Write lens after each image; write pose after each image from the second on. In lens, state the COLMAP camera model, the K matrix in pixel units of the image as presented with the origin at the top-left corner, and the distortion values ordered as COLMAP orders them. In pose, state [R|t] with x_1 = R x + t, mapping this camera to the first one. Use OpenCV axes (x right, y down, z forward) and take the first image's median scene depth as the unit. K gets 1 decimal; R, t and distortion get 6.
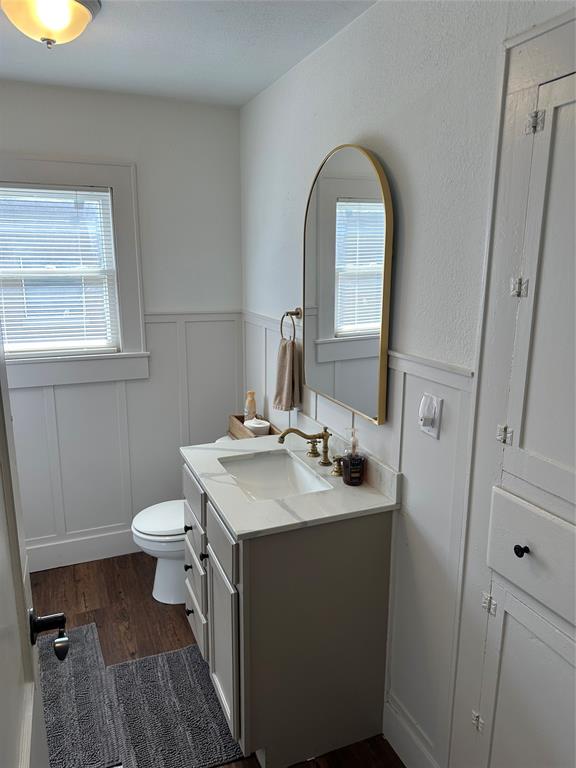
lens RADIAL K [[540.0, 0, 286.1], [0, 540.0, 382.2], [0, 0, 1]] dist [0.097970, -0.114521]
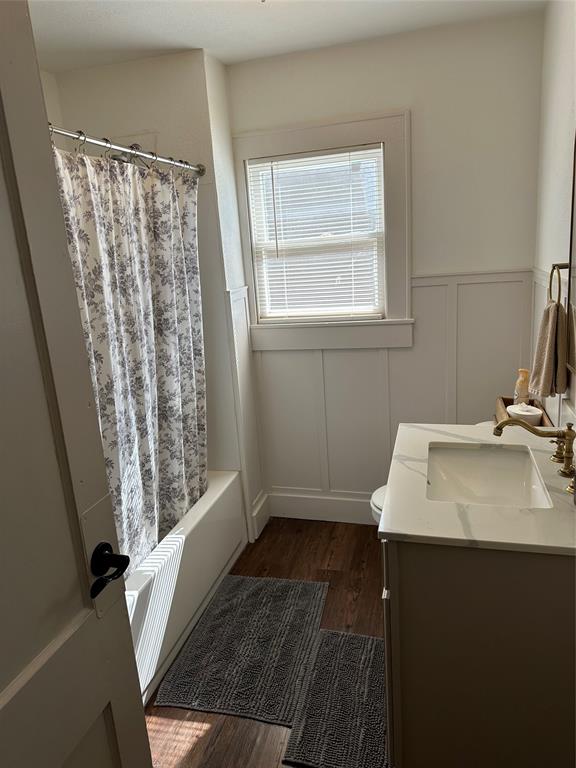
lens RADIAL K [[540.0, 0, 286.1], [0, 540.0, 382.2], [0, 0, 1]] dist [0.097970, -0.114521]
pose [[0.773700, 0.089755, -0.627162, 0.177391], [-0.059964, 0.995844, 0.068543, 0.001427], [0.630708, -0.015424, 0.775867, 0.154261]]
